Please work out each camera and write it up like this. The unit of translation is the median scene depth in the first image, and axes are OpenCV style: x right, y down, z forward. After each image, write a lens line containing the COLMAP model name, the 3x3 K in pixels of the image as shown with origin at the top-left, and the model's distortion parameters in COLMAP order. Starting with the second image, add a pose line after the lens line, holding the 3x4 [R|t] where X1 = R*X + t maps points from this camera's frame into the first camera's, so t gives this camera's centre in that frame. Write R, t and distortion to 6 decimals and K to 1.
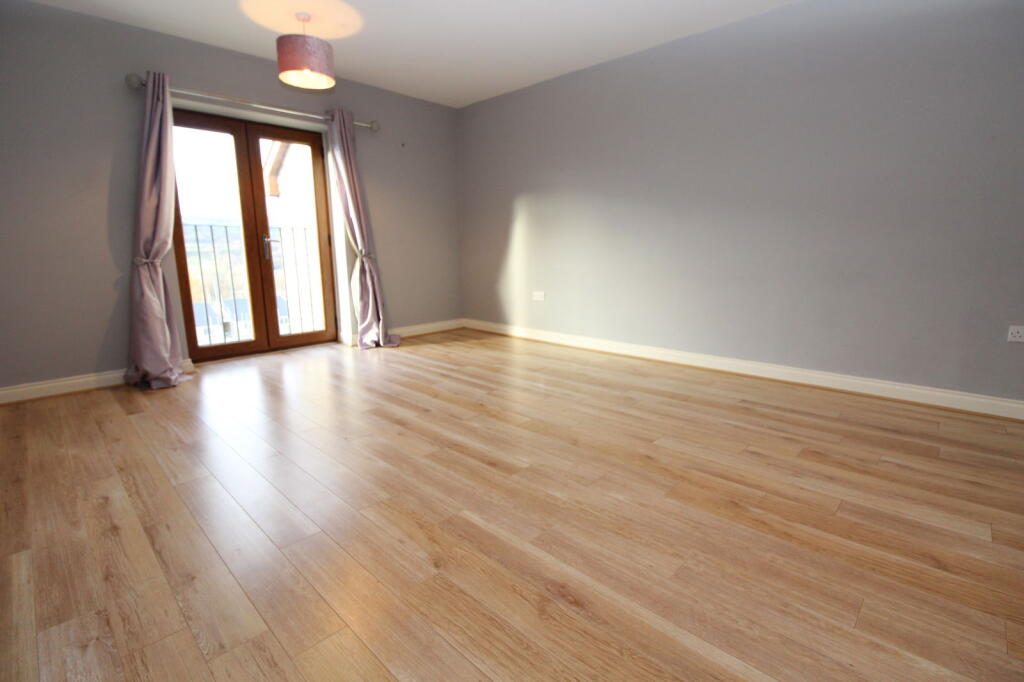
lens RADIAL K [[470.0, 0, 512.0], [0, 470.0, 341.0], [0, 0, 1]] dist [-0.016667, -0.000482]
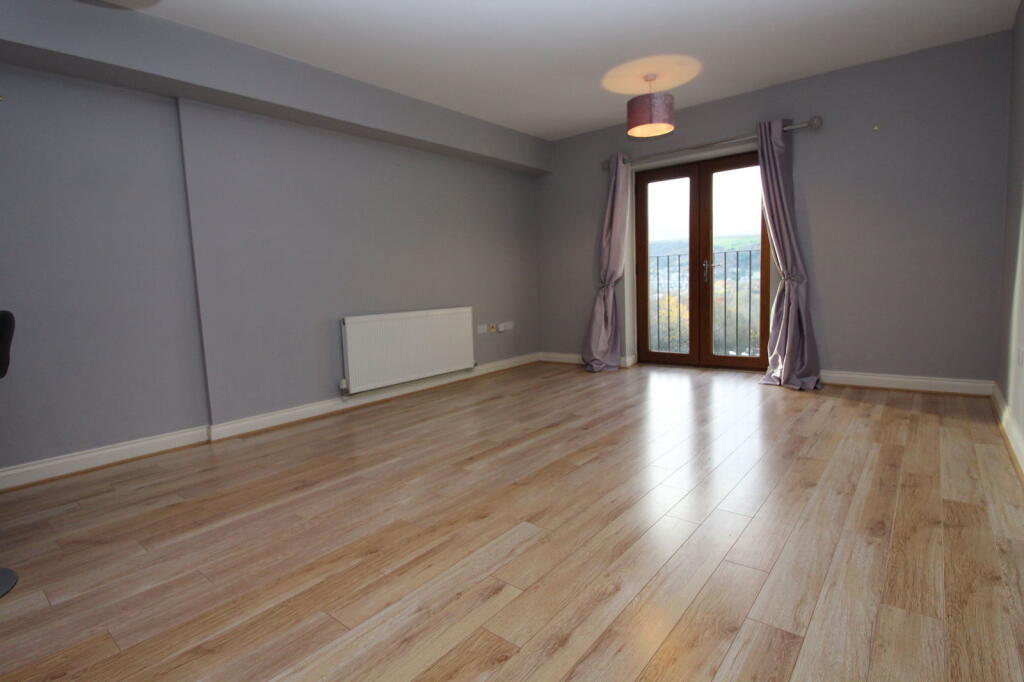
lens RADIAL K [[505.6, 0, 516.2], [0, 505.6, 340.6], [0, 0, 1]] dist [0.002580, 0.000483]
pose [[0.081041, 0.117563, -0.989753, 1.222834], [-0.148883, 0.983306, 0.104606, -0.196488], [0.985528, 0.138880, 0.097191, 0.925549]]
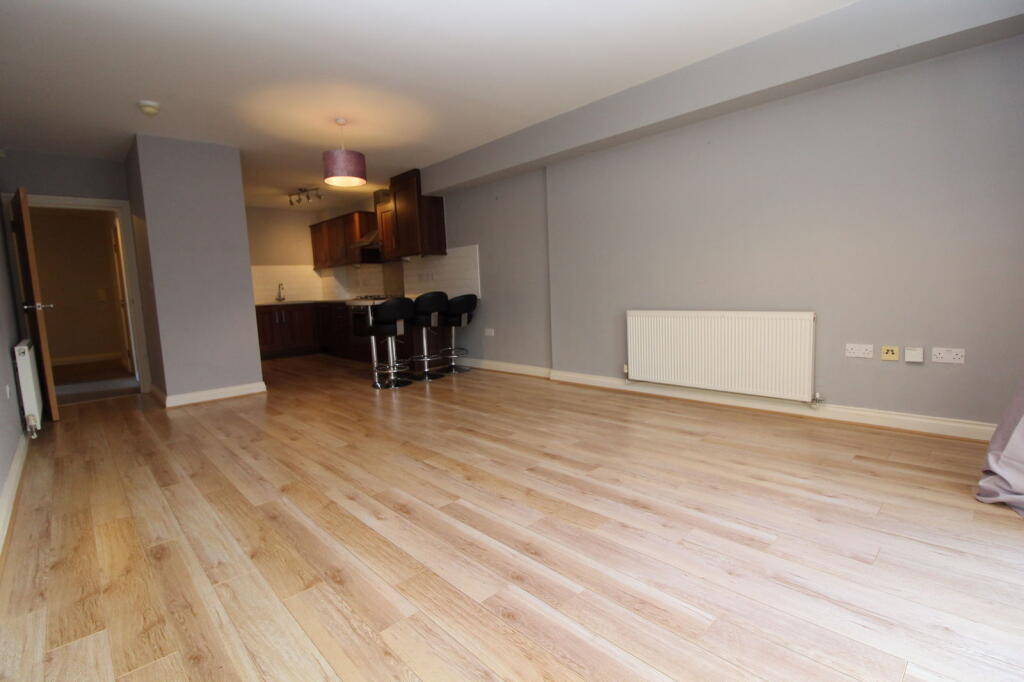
lens RADIAL K [[472.5, 0, 511.0], [0, 472.5, 336.4], [0, 0, 1]] dist [-0.005031, -0.000980]
pose [[-0.997820, 0.045414, 0.047884, -0.261441], [0.057300, 0.956155, 0.287201, -0.474758], [-0.032742, 0.289319, -0.956673, 2.364773]]
